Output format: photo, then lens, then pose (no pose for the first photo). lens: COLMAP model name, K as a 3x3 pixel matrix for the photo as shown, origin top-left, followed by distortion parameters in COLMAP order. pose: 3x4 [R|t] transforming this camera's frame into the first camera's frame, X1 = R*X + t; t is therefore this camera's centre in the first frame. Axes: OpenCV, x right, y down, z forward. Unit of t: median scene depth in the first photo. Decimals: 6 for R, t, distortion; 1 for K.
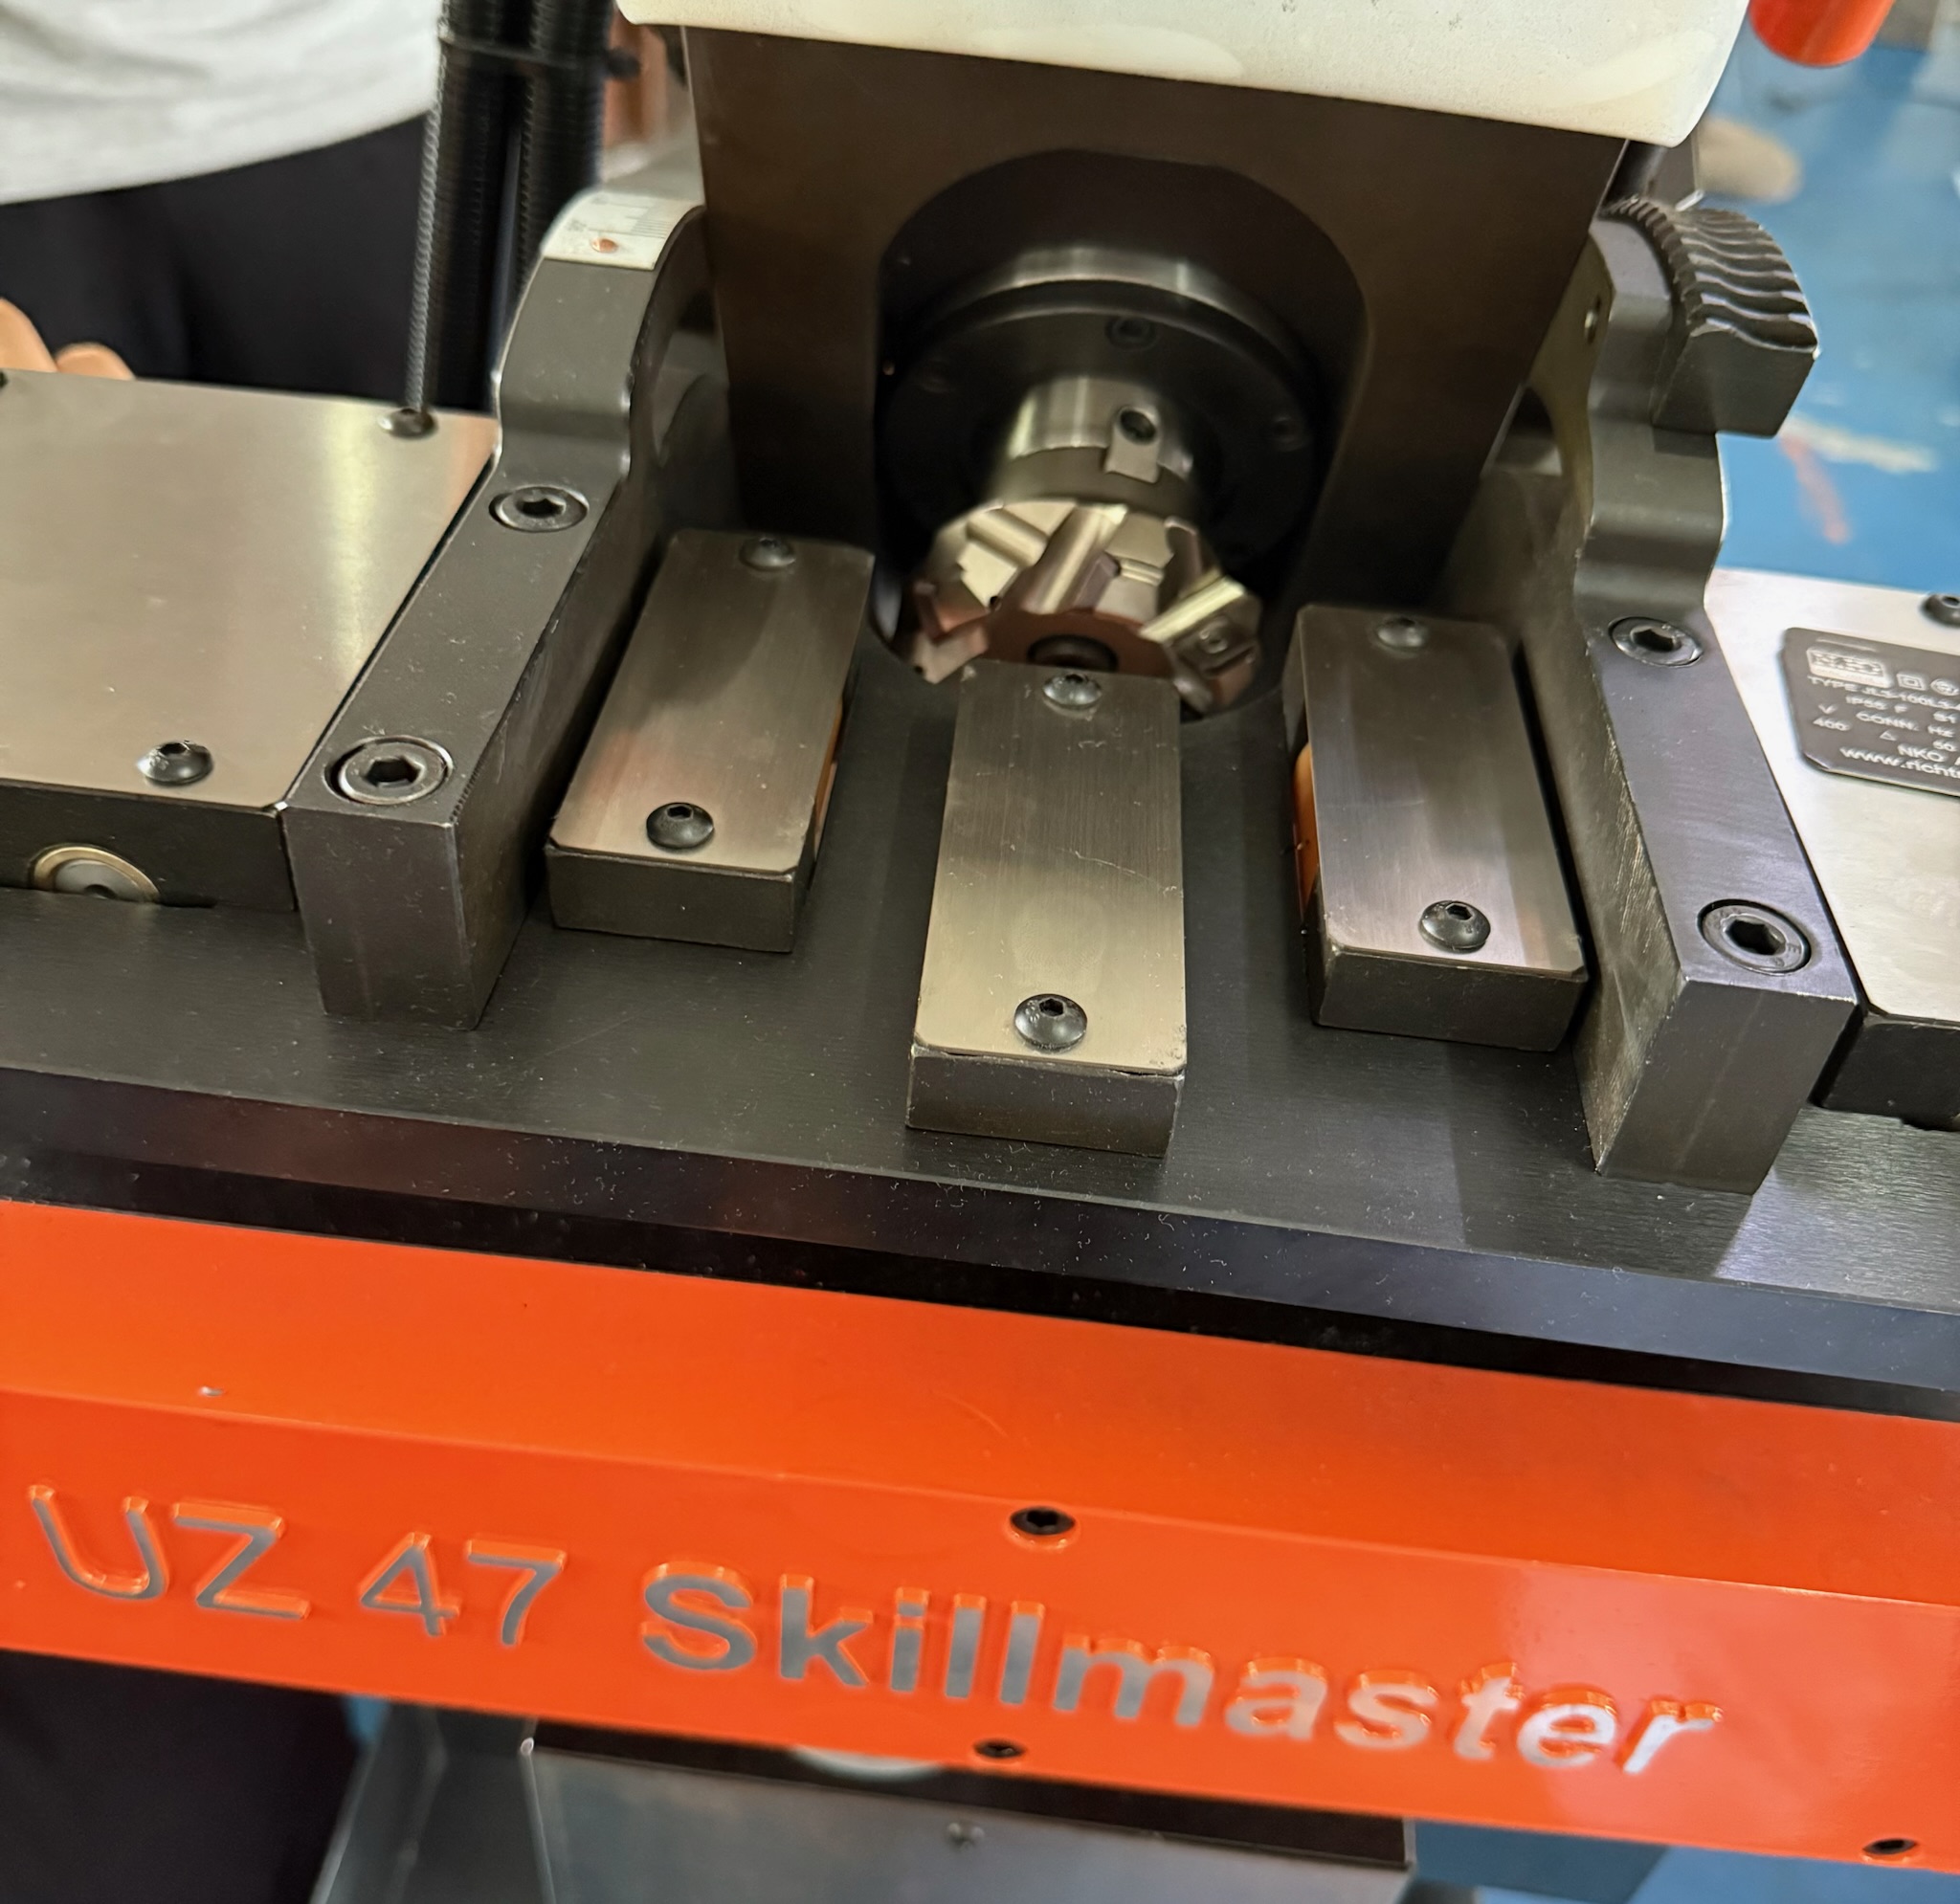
lens RADIAL K [[1802.3, 0, 980.0], [0, 1802.3, 952.0], [0, 0, 1]] dist [0.129207, -0.243011]
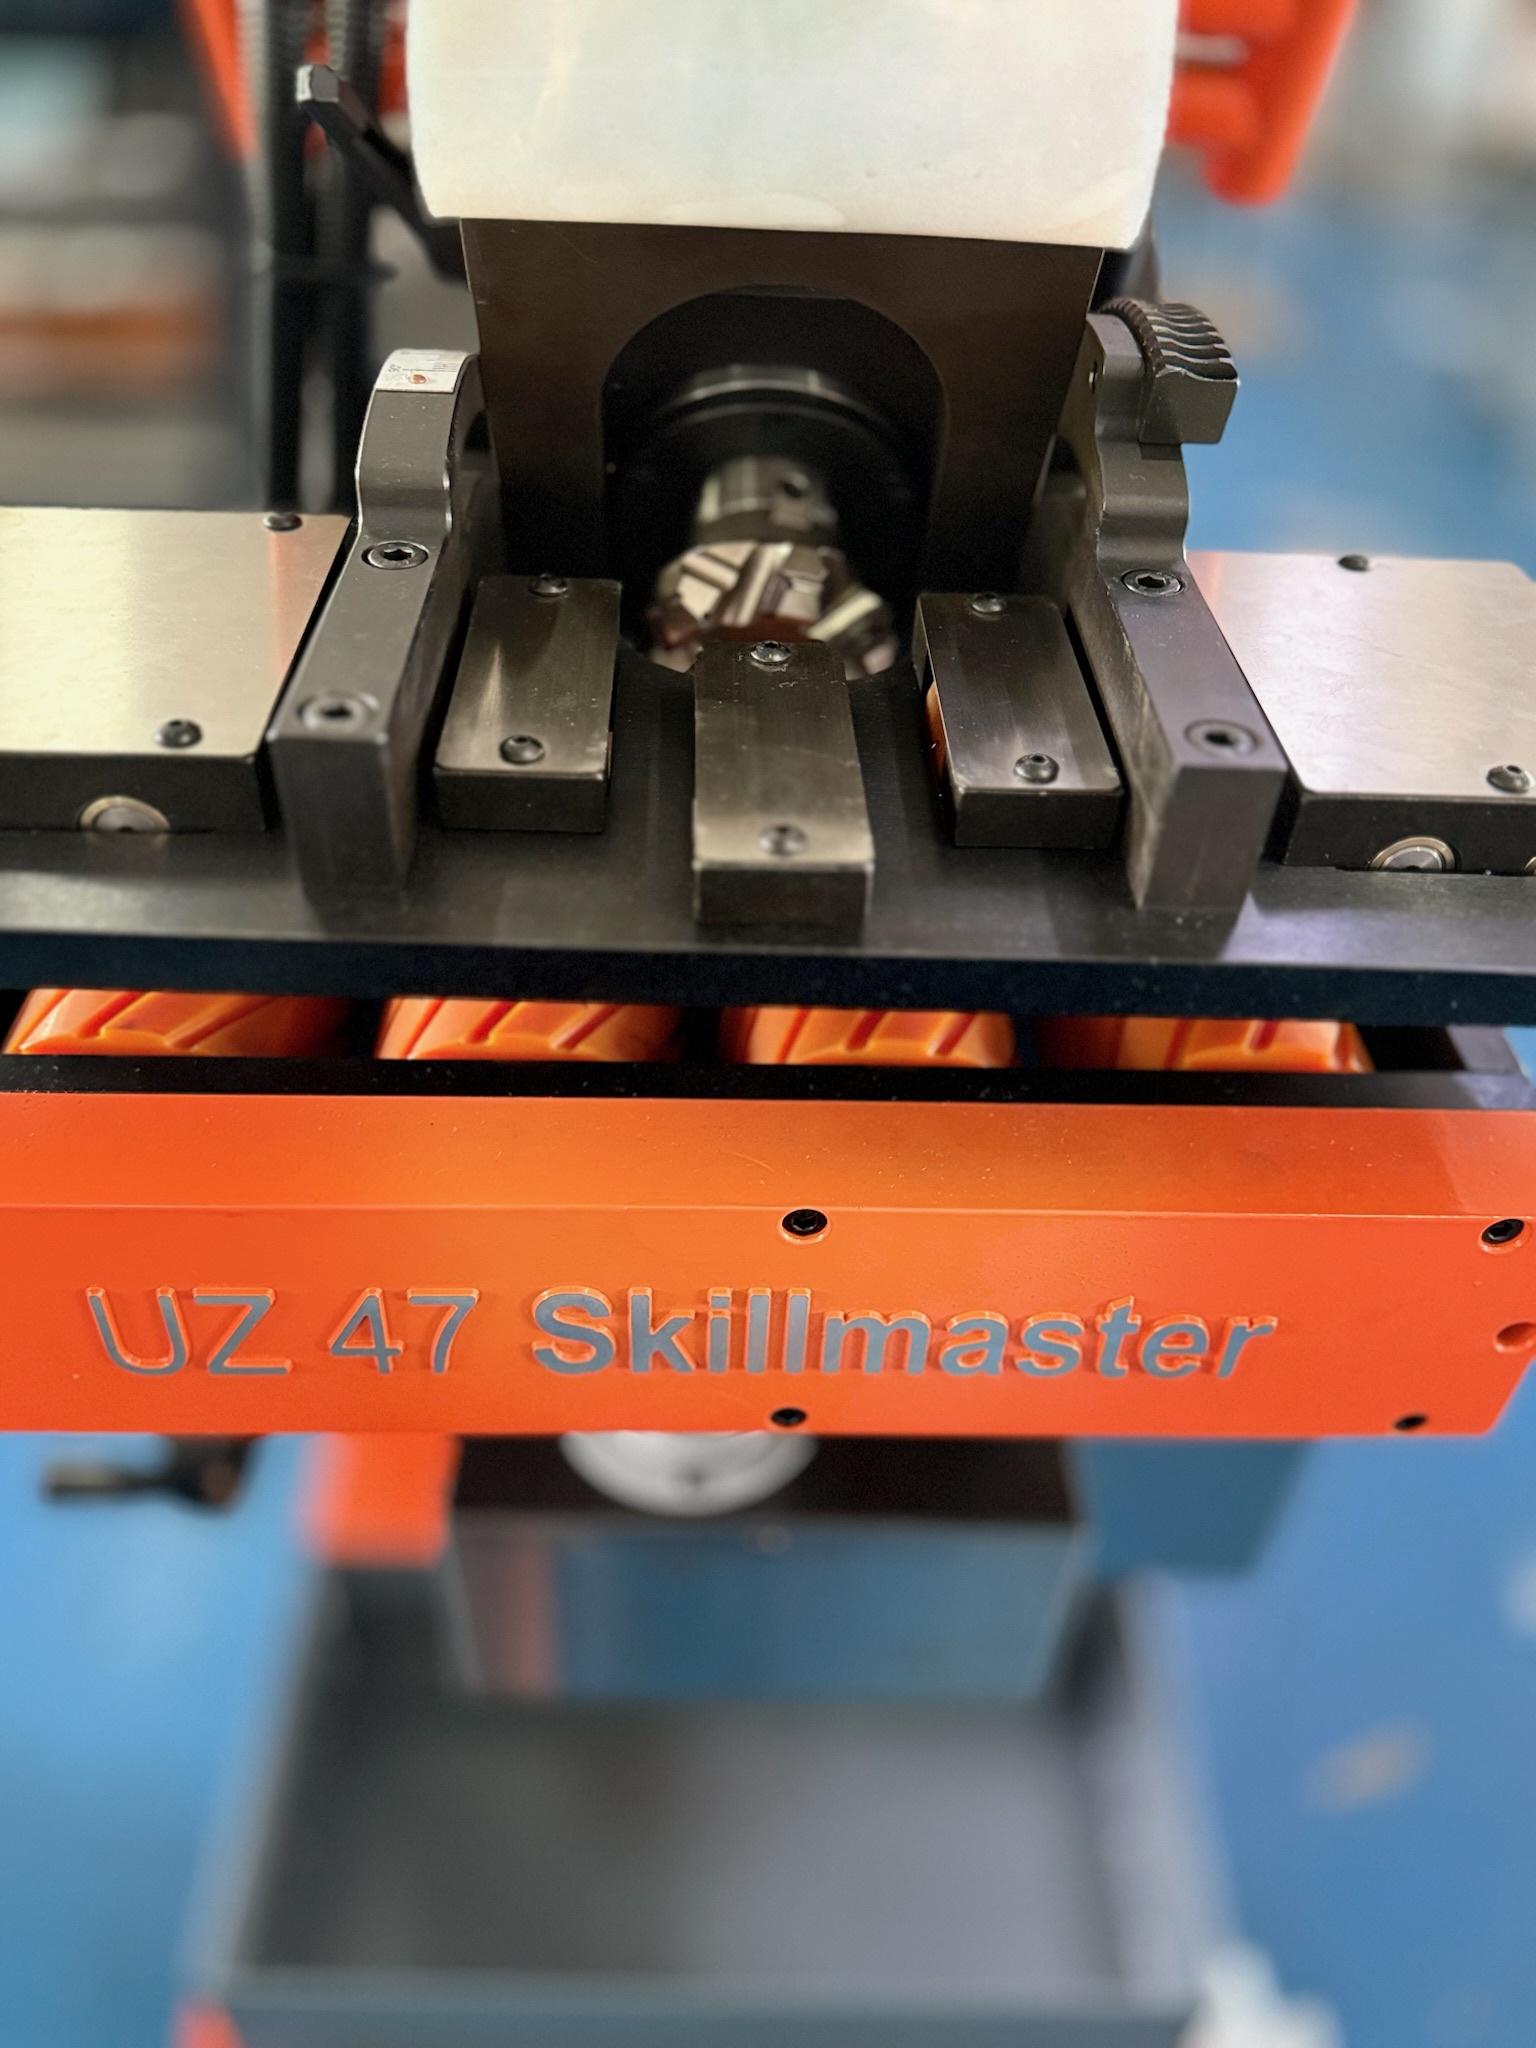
lens RADIAL K [[1539.5, 0, 768.0], [0, 1539.5, 1024.0], [0, 0, 1]] dist [0.141385, -0.193155]
pose [[0.993560, -0.098857, 0.055376, -0.049860], [0.099518, 0.994992, -0.009308, 0.165228], [-0.054179, 0.014759, 0.998422, -0.253123]]
